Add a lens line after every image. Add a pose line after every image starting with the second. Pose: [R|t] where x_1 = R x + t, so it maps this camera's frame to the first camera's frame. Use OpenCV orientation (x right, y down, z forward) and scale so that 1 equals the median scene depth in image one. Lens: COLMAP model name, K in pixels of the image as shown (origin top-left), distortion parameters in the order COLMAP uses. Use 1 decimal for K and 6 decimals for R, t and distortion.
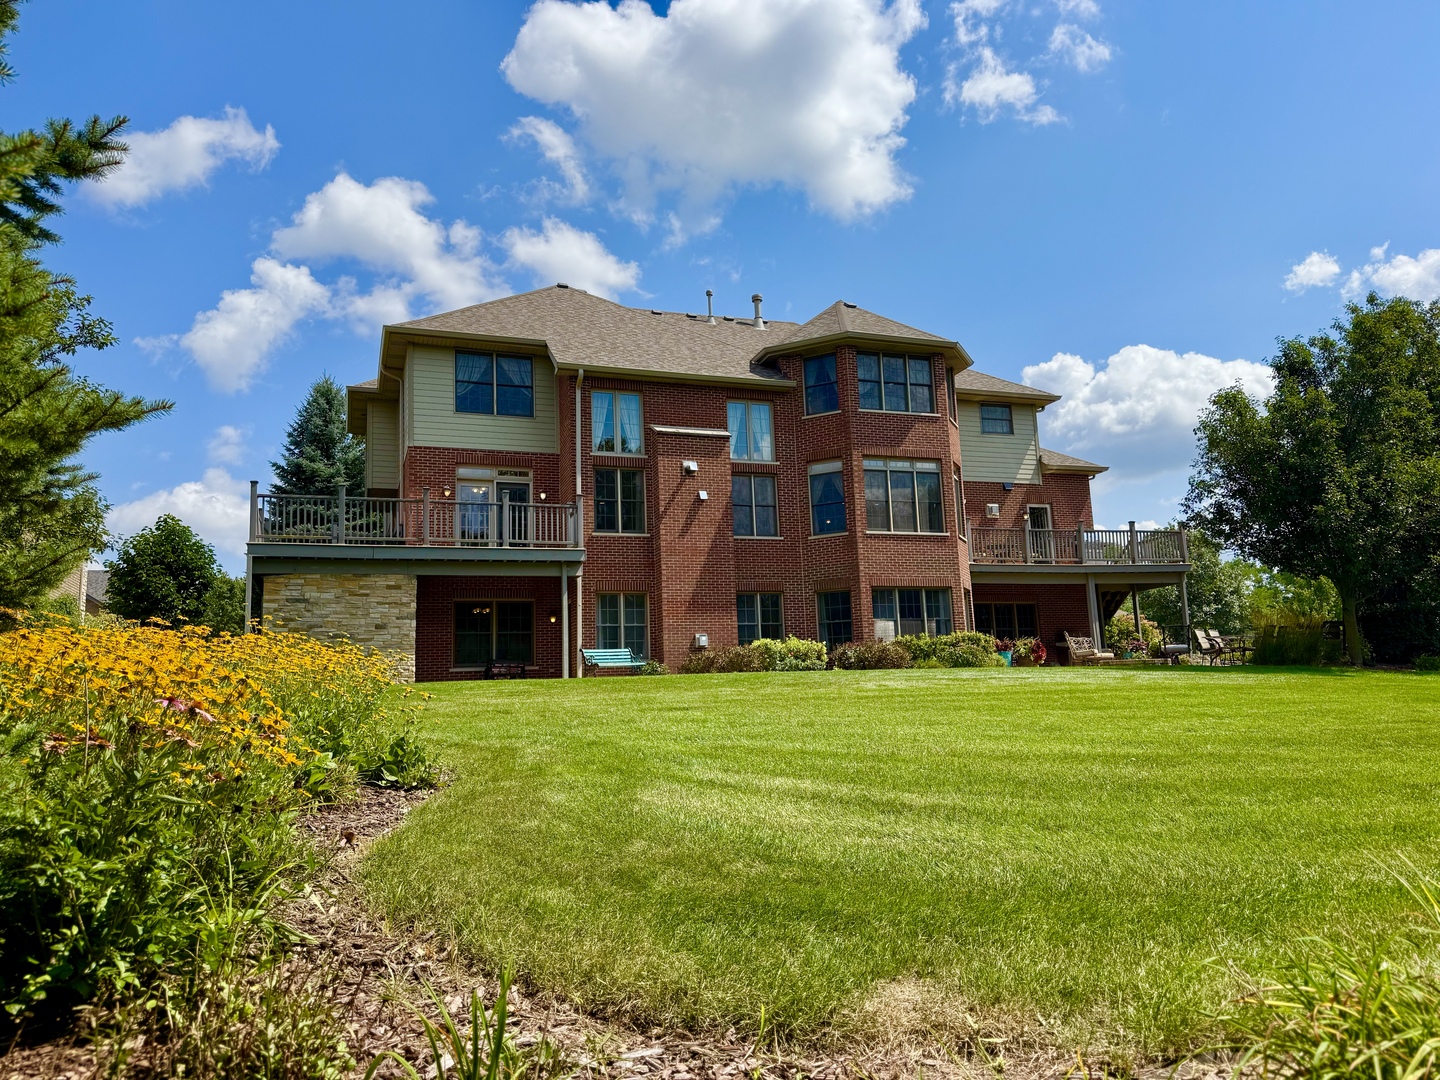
lens RADIAL K [[1006.5, 0, 720.8], [0, 1006.5, 544.7], [0, 0, 1]] dist [0.007486, -0.007877]
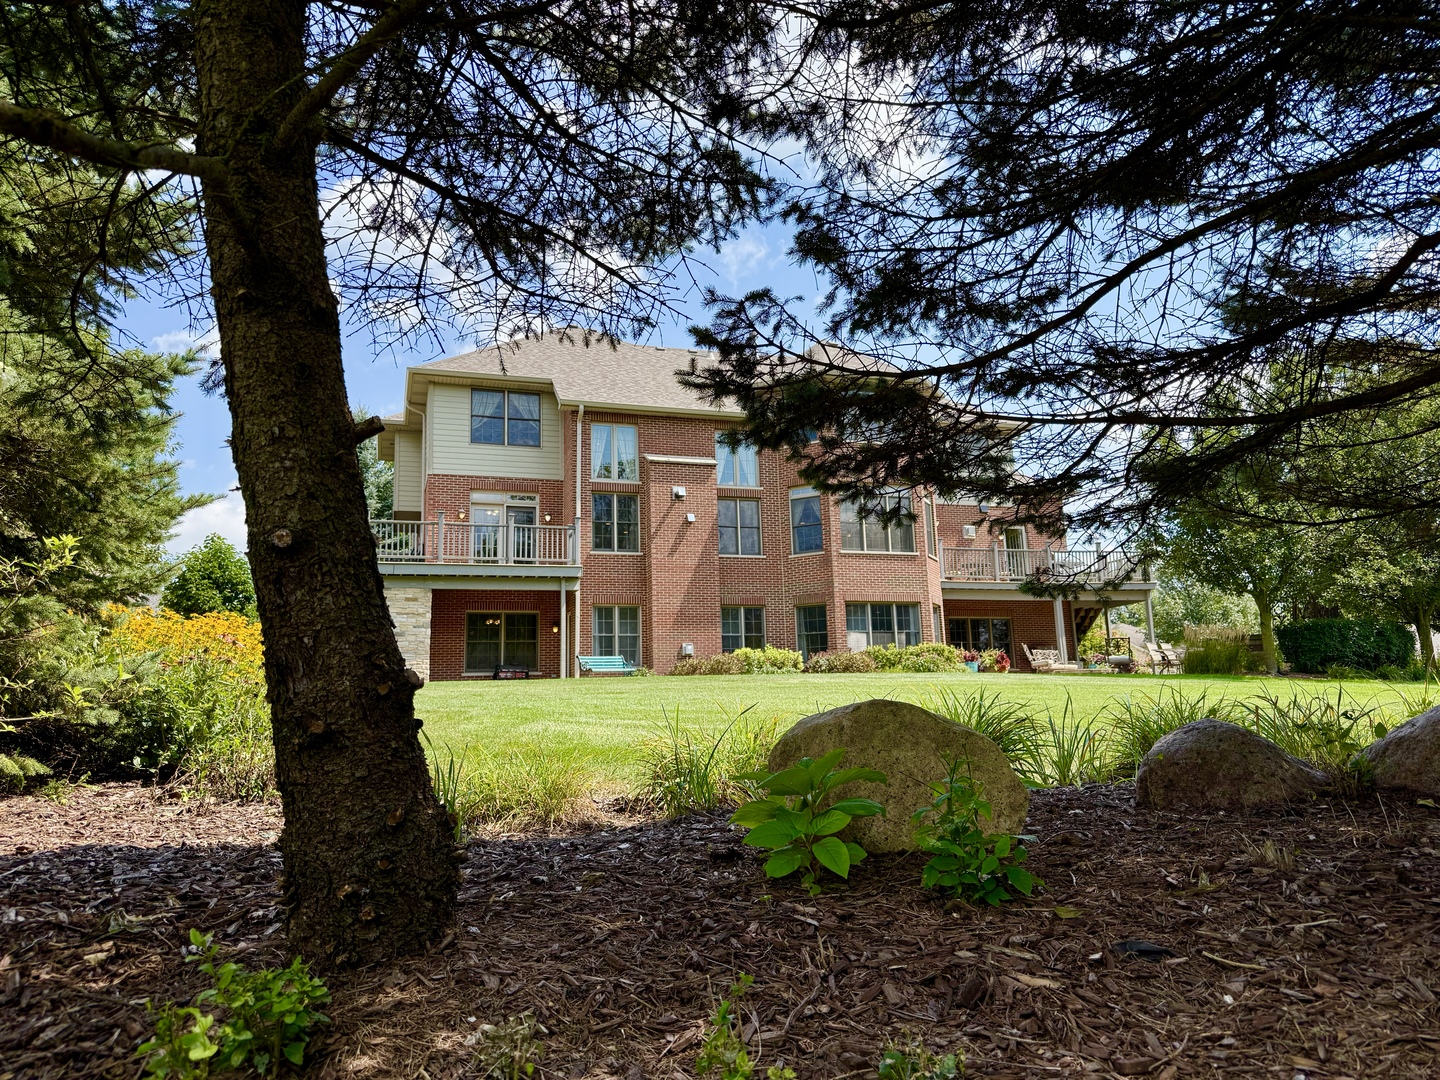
lens RADIAL K [[1006.5, 0, 719.6], [0, 1006.5, 535.7], [0, 0, 1]] dist [0.007486, -0.007877]
pose [[0.999315, 0.001754, -0.036974, 0.054107], [-0.002748, 0.999635, -0.026864, 0.000114], [0.036913, 0.026947, 0.998955, -0.102402]]
